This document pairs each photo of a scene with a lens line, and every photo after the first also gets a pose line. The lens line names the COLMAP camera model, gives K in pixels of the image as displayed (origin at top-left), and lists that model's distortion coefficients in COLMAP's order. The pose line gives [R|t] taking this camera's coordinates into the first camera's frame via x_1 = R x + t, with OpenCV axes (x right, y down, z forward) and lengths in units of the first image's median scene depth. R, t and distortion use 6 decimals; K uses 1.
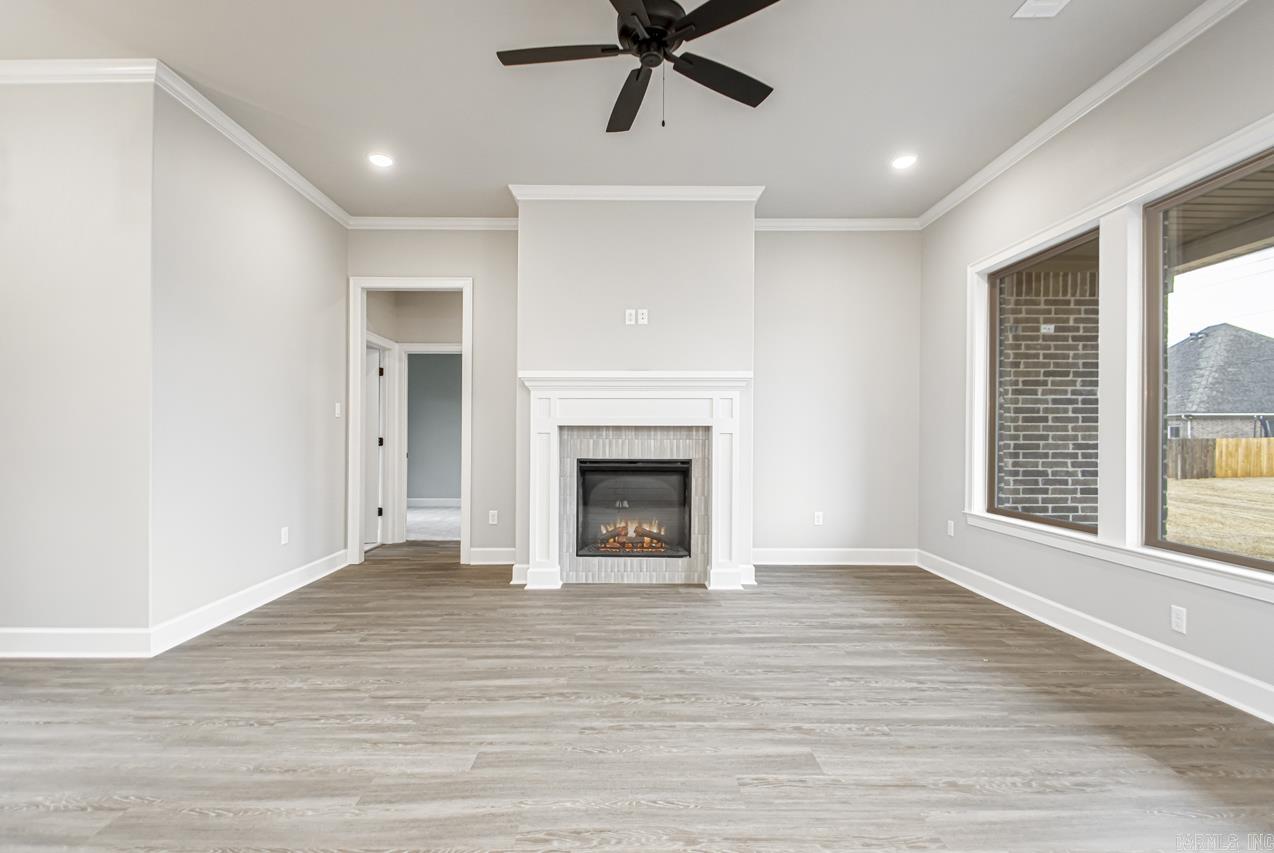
lens RADIAL K [[613.4, 0, 632.7], [0, 613.4, 429.1], [0, 0, 1]] dist [0.029850, -0.017991]
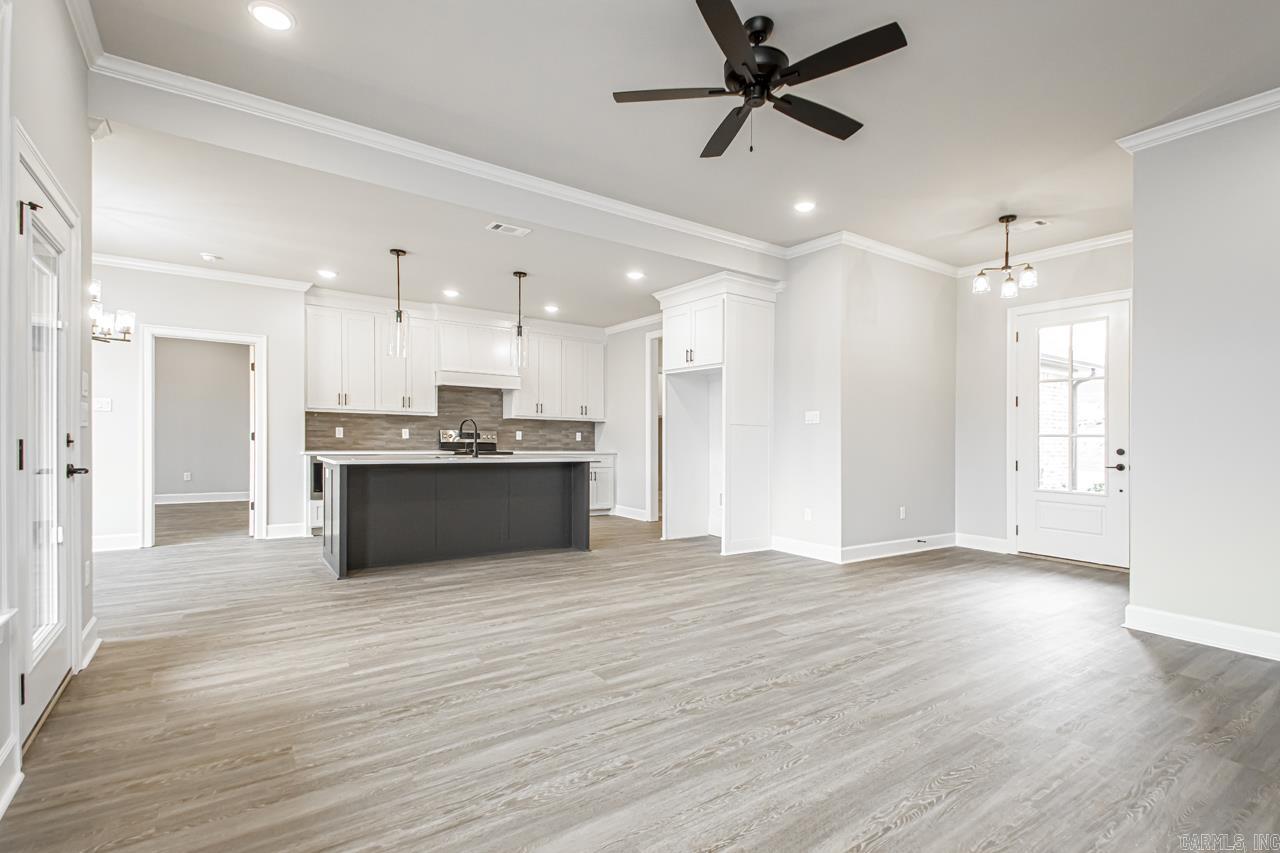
lens RADIAL K [[617.2, 0, 670.4], [0, 617.2, 441.1], [0, 0, 1]] dist [0.020443, -0.000725]
pose [[-0.814112, -0.012680, -0.580570, 0.603848], [-0.012011, 0.999915, -0.004996, 0.022009], [0.580584, 0.002906, -0.814195, 1.377050]]
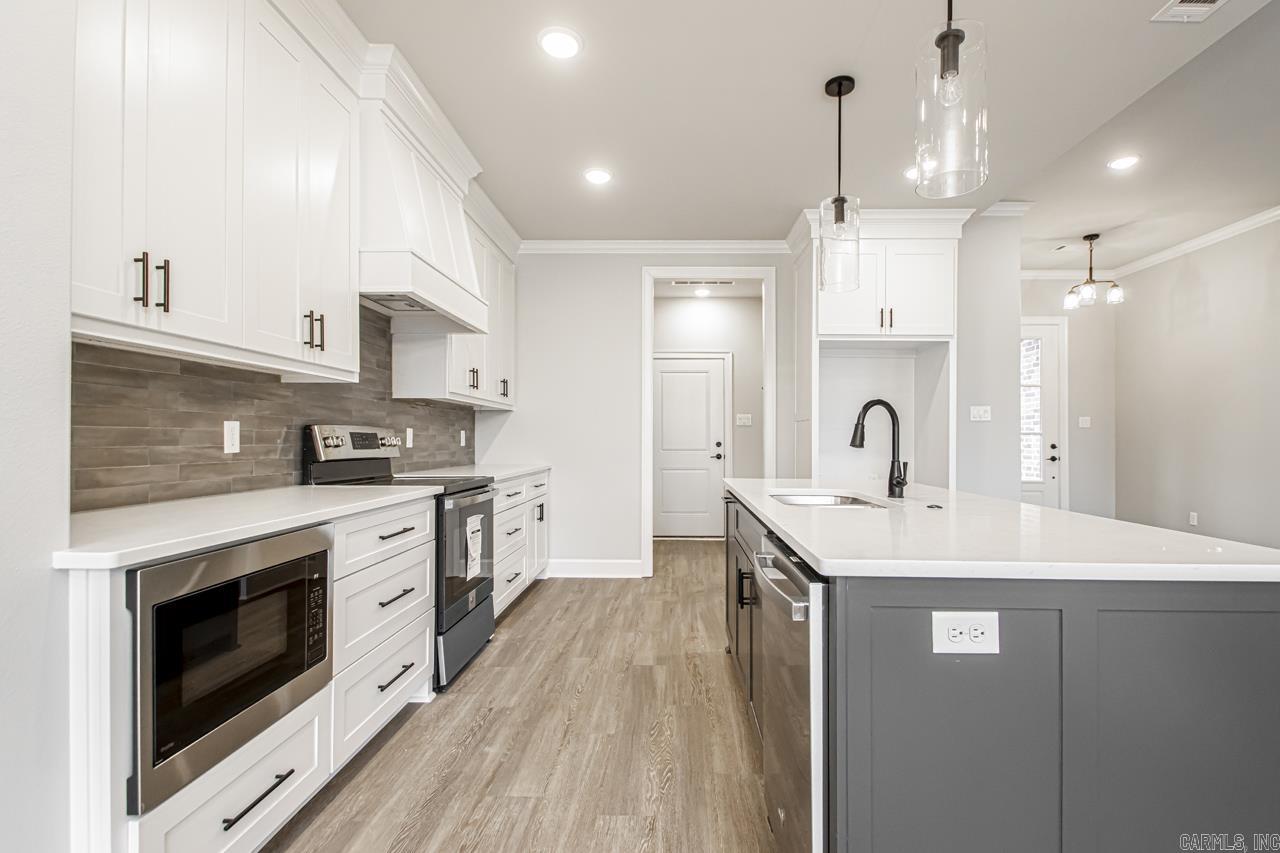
lens RADIAL K [[606.0, 0, 670.3], [0, 606.0, 433.8], [0, 0, 1]] dist [0.018785, -0.019287]
pose [[-0.018059, -0.009925, -0.999788, 0.723713], [0.005316, 0.999936, -0.010023, 0.001297], [0.999823, -0.005496, -0.018005, -0.502810]]
